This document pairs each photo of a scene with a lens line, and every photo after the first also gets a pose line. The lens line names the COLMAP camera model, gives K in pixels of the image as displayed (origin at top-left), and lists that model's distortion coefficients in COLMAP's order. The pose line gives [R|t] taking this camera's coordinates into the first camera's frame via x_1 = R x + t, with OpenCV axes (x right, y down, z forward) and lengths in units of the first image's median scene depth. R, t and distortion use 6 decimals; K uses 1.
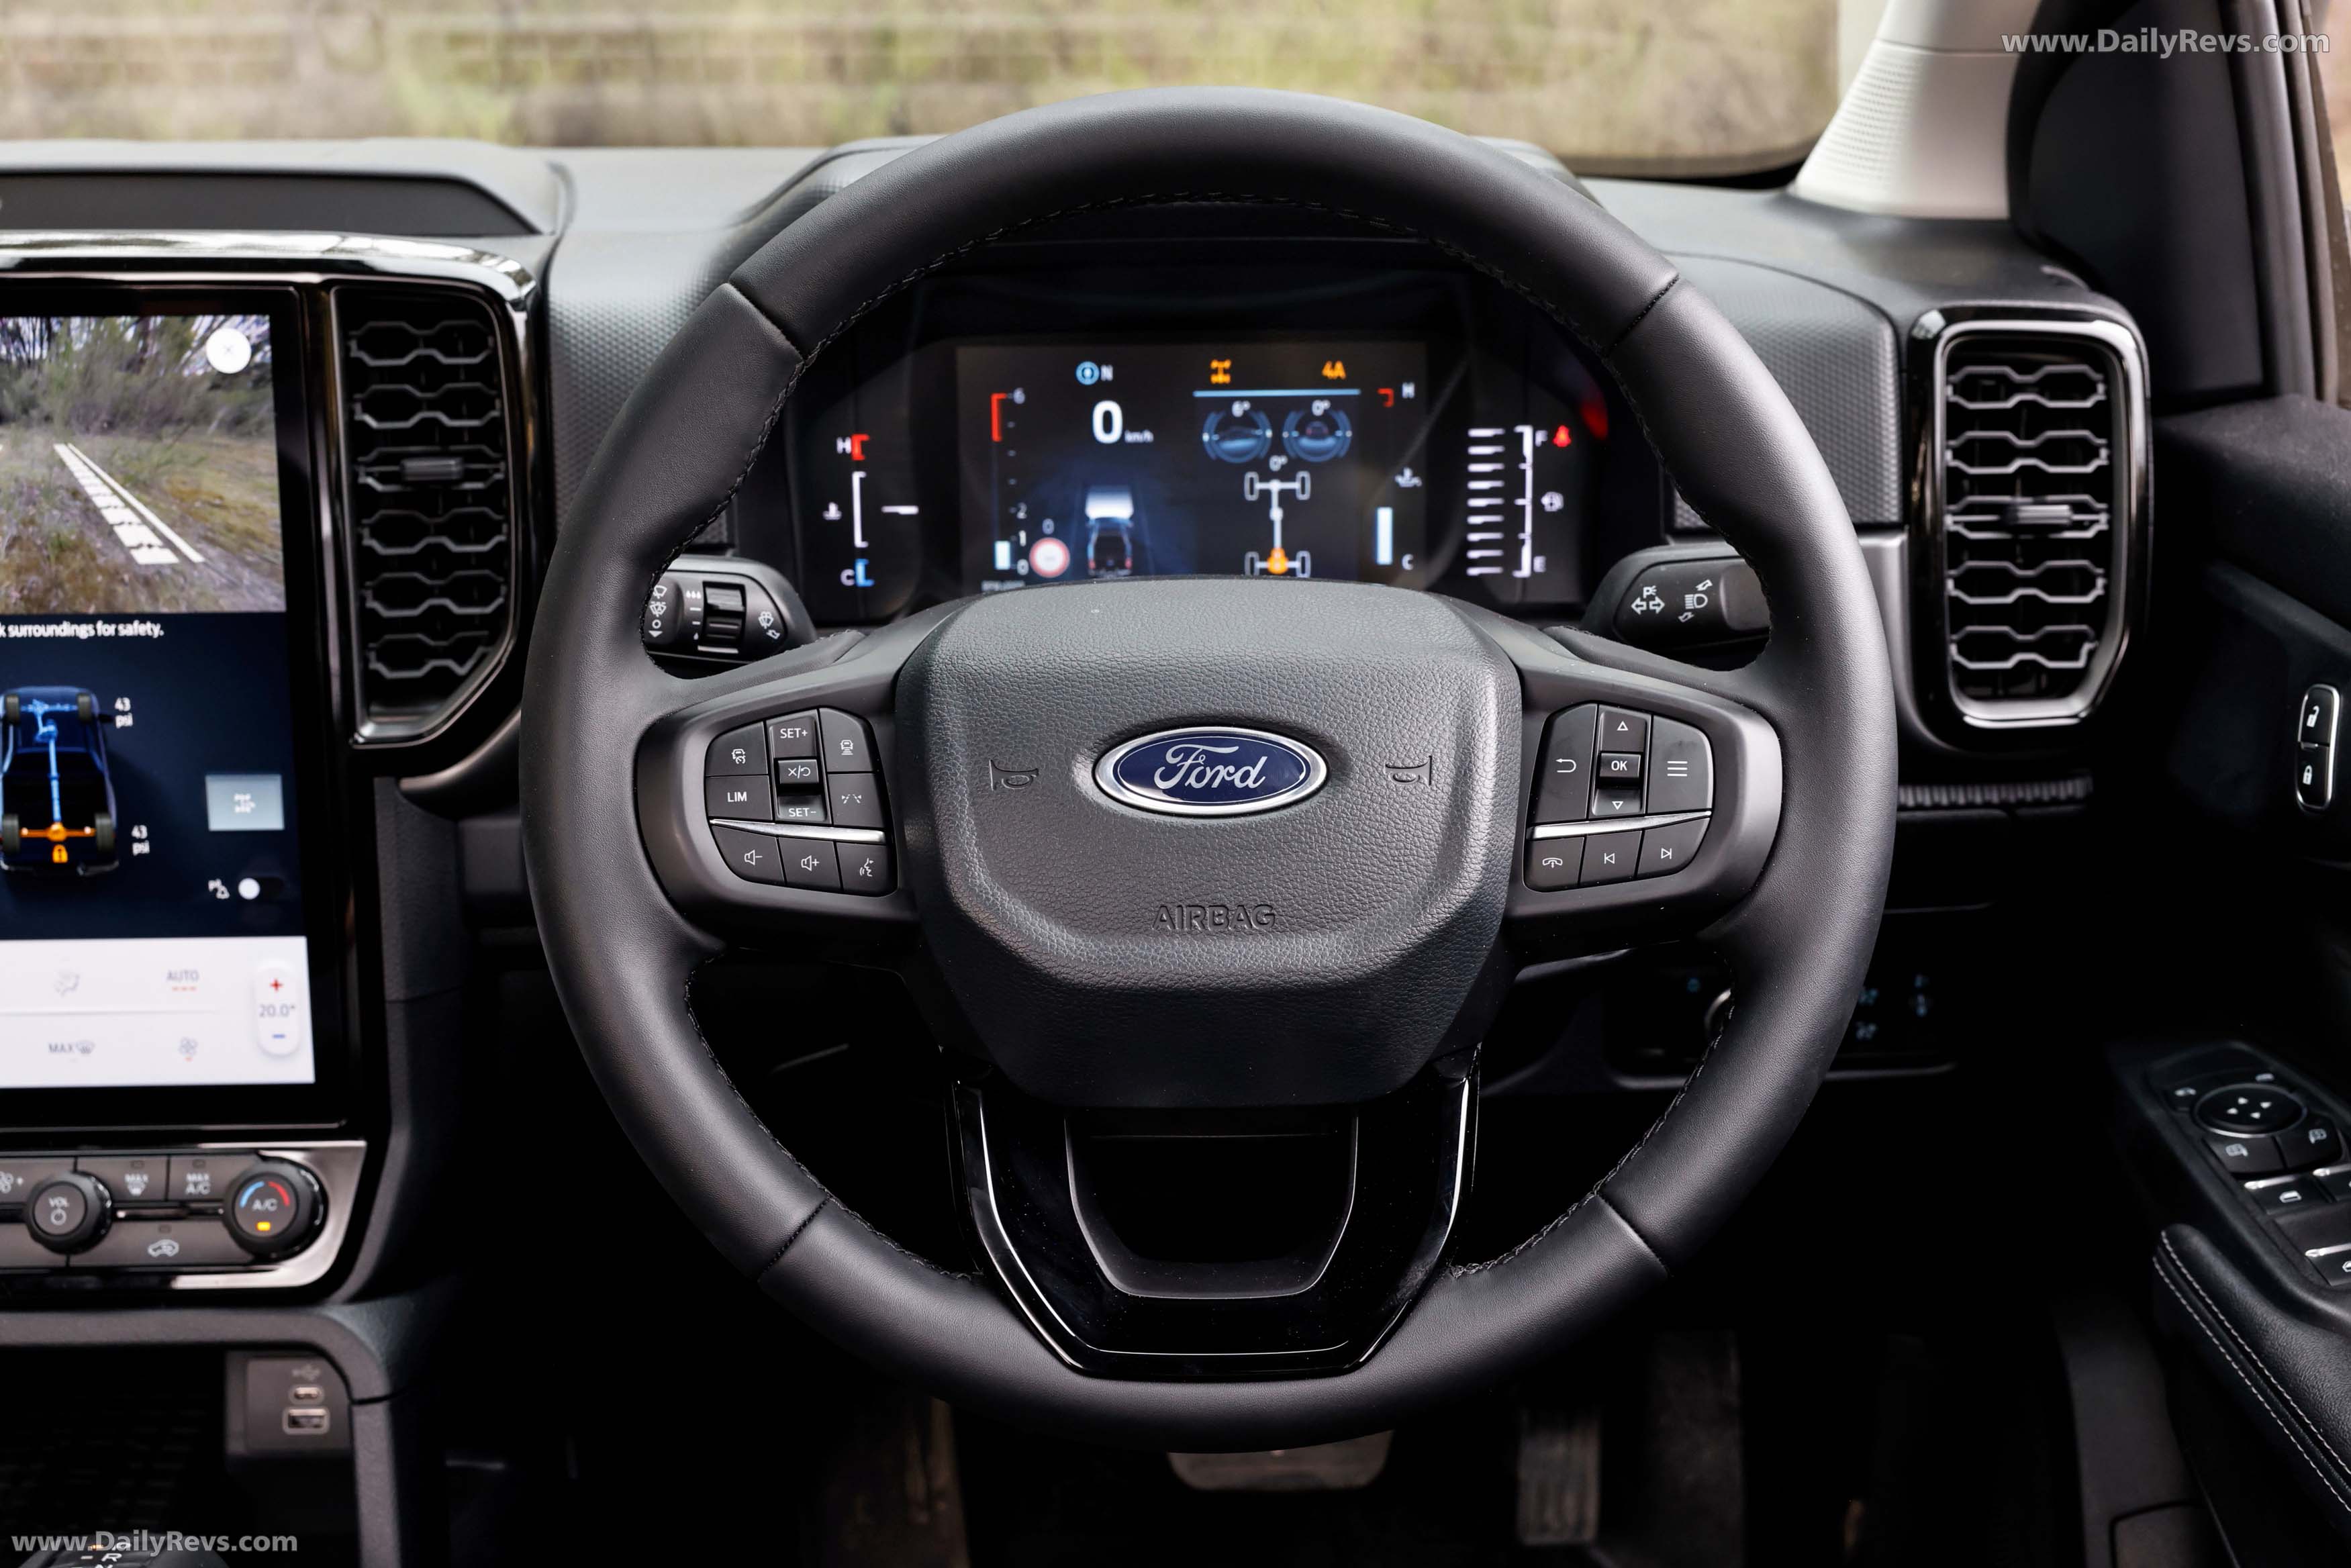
lens RADIAL K [[2907.3, 0, 1175.5], [0, 2907.3, 784.0], [0, 0, 1]] dist [0.020770, 0.012390]
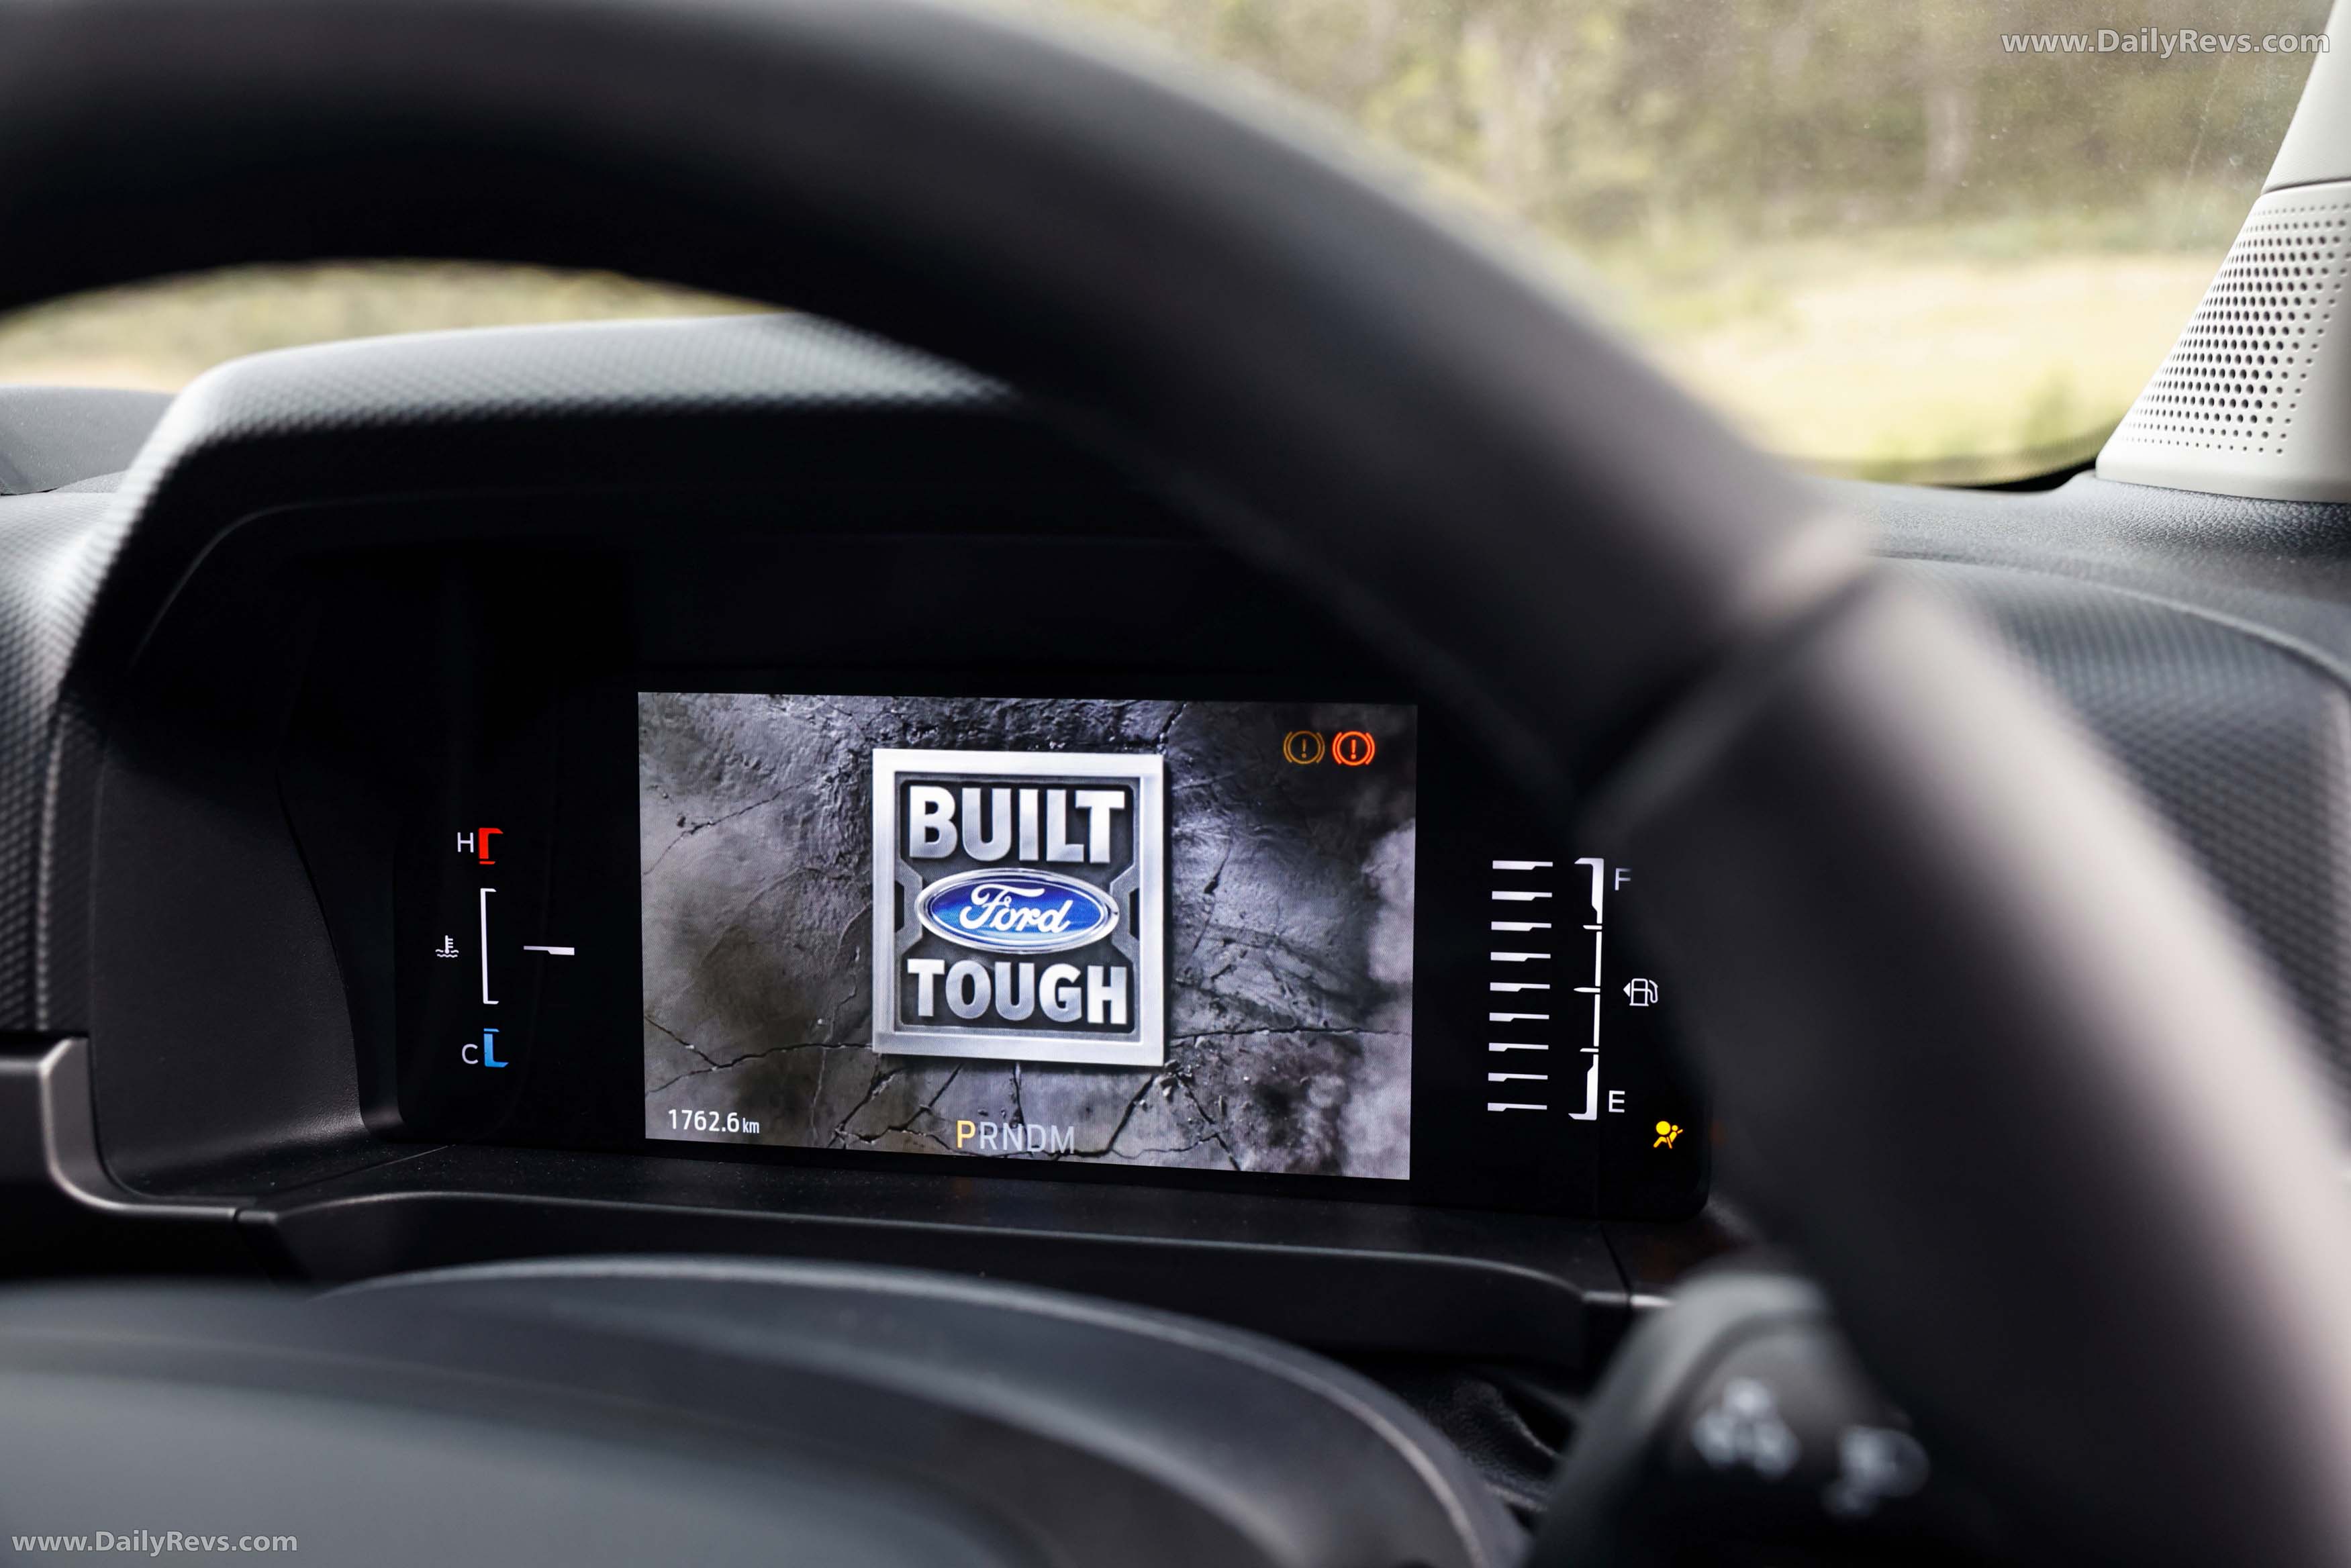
lens RADIAL K [[2015.0, 0, 1175.5], [0, 2015.0, 784.0], [0, 0, 1]] dist [0.014997, 0.007503]
pose [[0.982105, 0.035047, -0.185044, 0.112856], [-0.054994, 0.993078, -0.103785, -0.092426], [0.180126, 0.112104, 0.977235, 0.606083]]
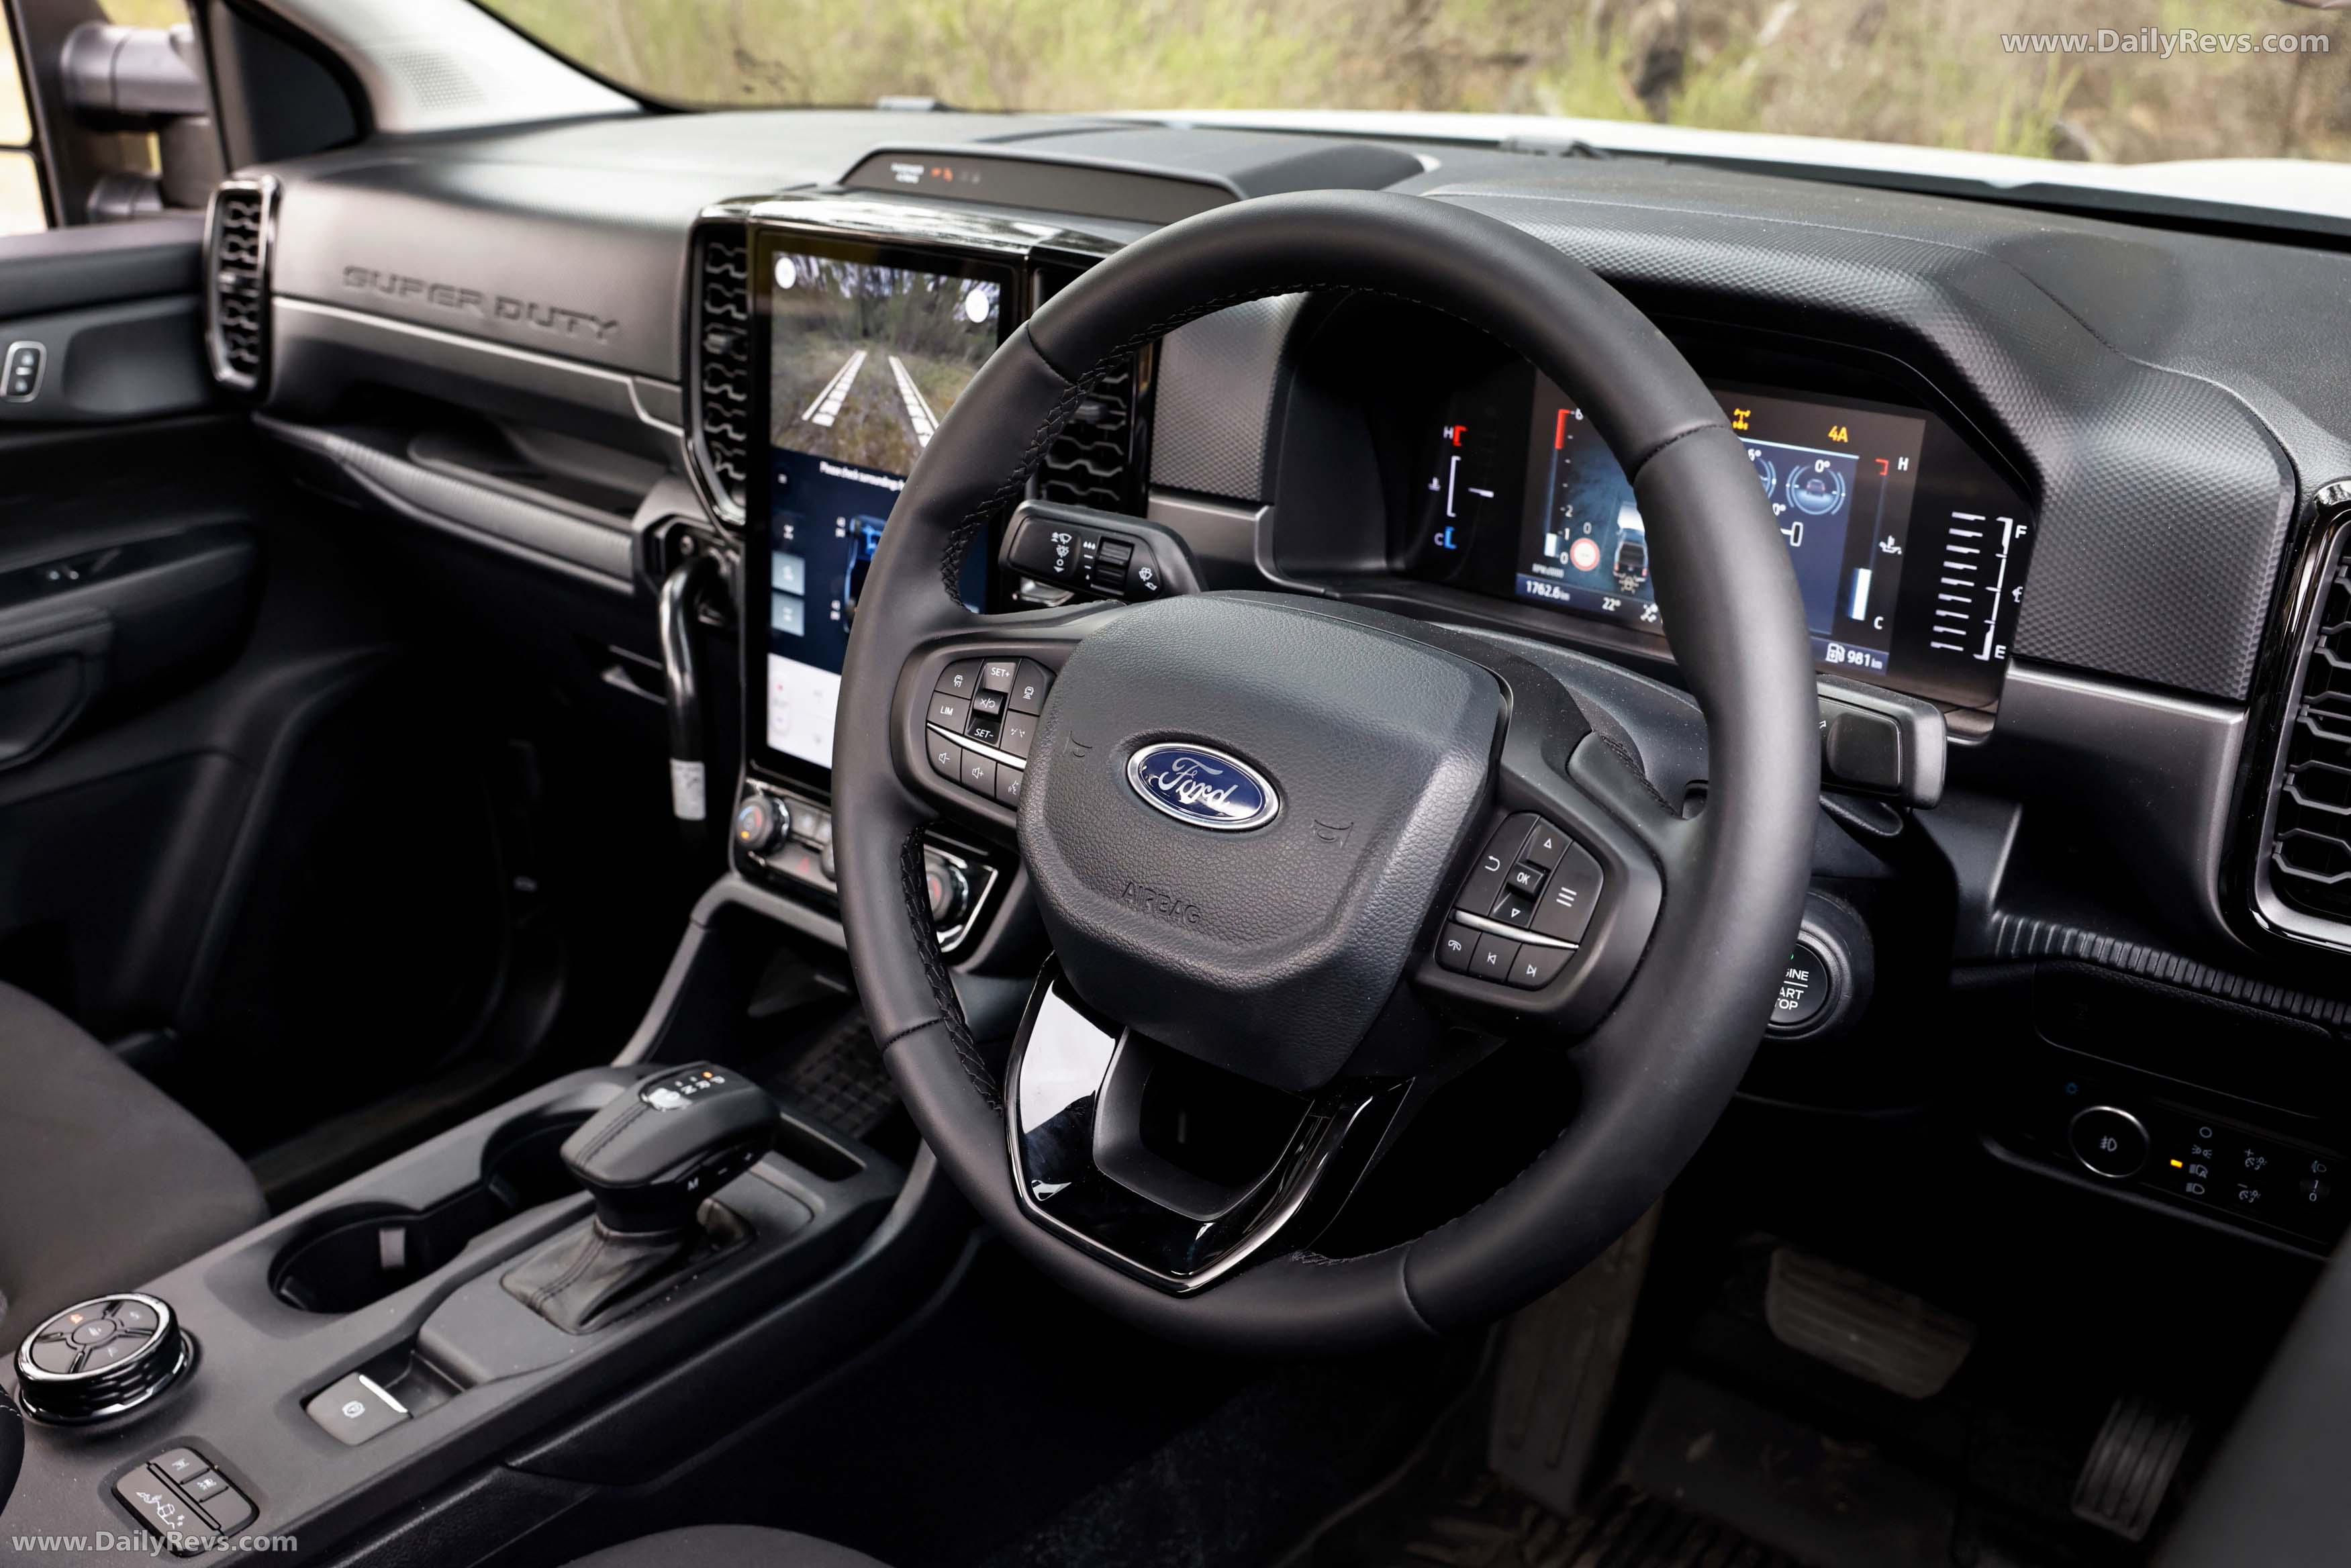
lens RADIAL K [[2140.1, 0, 1175.5], [0, 2140.1, 784.0], [0, 0, 1]] dist [0.016211, 0.002508]
pose [[0.744123, 0.258206, -0.616125, 0.392198], [-0.182055, 0.965756, 0.184853, -0.119035], [0.642757, -0.025385, 0.765649, 0.234089]]
